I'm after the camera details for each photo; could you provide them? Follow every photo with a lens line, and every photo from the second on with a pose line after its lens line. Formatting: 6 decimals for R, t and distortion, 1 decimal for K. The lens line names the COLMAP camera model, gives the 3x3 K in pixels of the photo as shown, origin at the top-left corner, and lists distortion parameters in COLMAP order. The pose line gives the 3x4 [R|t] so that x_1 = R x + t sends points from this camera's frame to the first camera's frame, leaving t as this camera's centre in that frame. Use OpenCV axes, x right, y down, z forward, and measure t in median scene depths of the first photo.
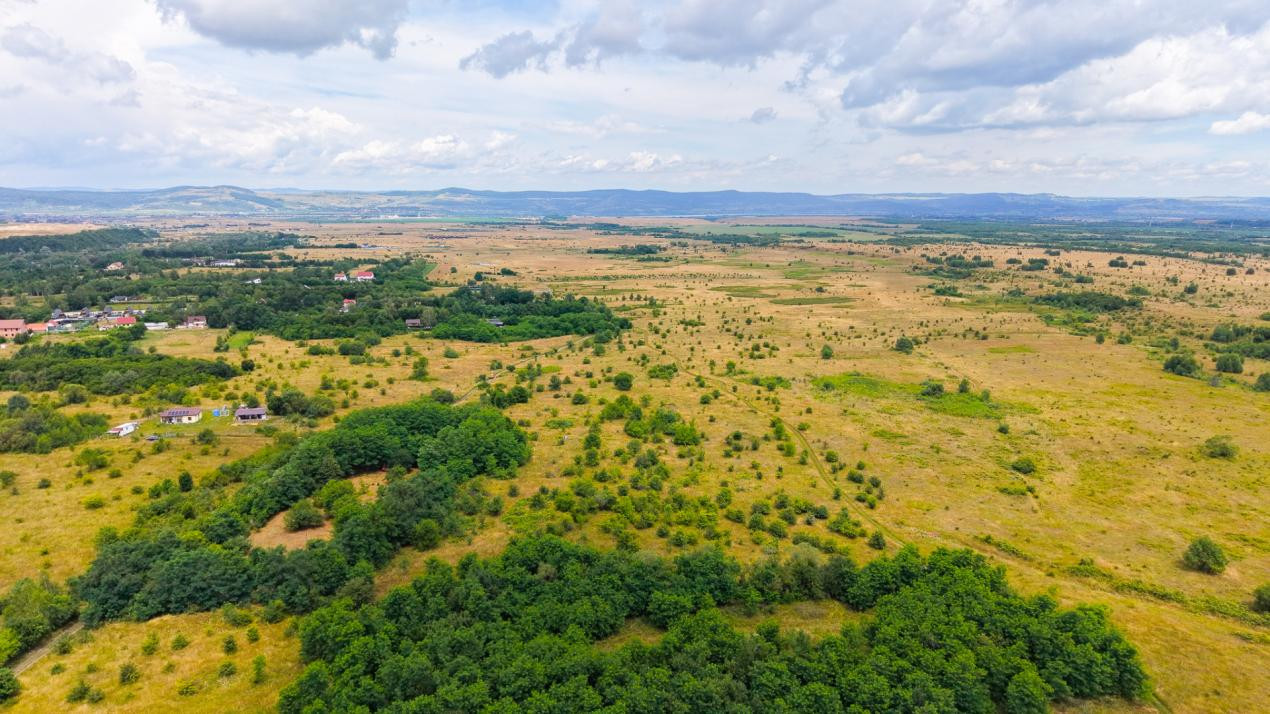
lens RADIAL K [[843.6, 0, 635.0], [0, 843.6, 357.0], [0, 0, 1]] dist [0.038537, -0.043668]
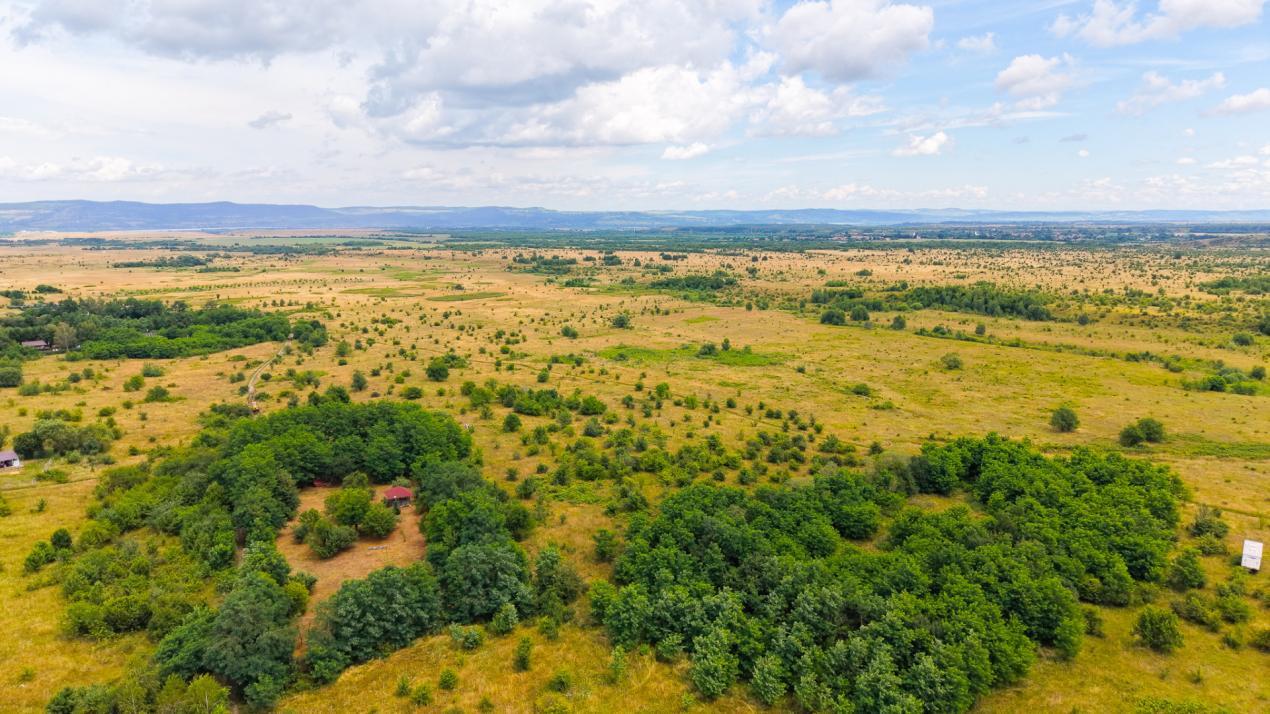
lens RADIAL K [[843.6, 0, 635.0], [0, 843.6, 357.0], [0, 0, 1]] dist [0.038537, -0.043668]
pose [[0.840621, -0.094468, 0.533322, -0.326534], [0.103532, 0.994541, 0.012978, 0.023972], [-0.531637, 0.044307, 0.845813, 0.113782]]
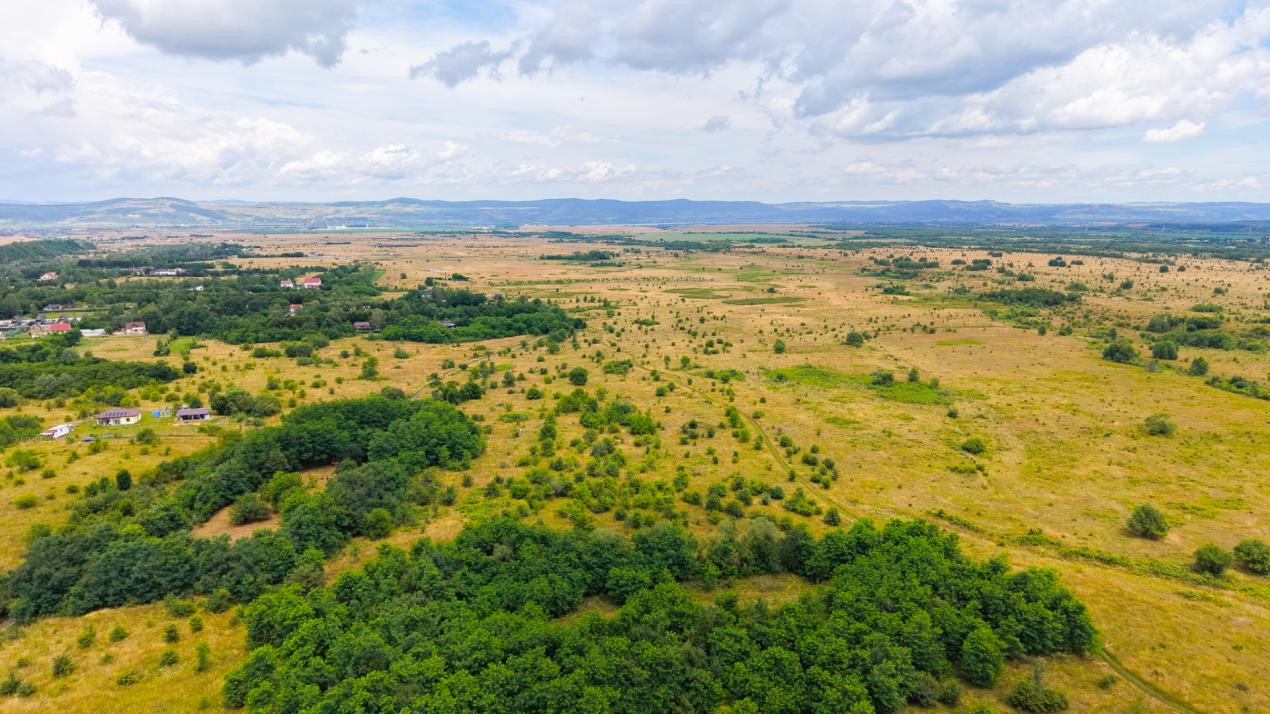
lens RADIAL K [[843.6, 0, 635.0], [0, 843.6, 357.0], [0, 0, 1]] dist [0.038537, -0.043668]
pose [[0.998421, -0.016248, 0.053773, 0.000133], [0.016849, 0.999800, -0.010755, 0.018272], [-0.053588, 0.011644, 0.998495, 0.003000]]
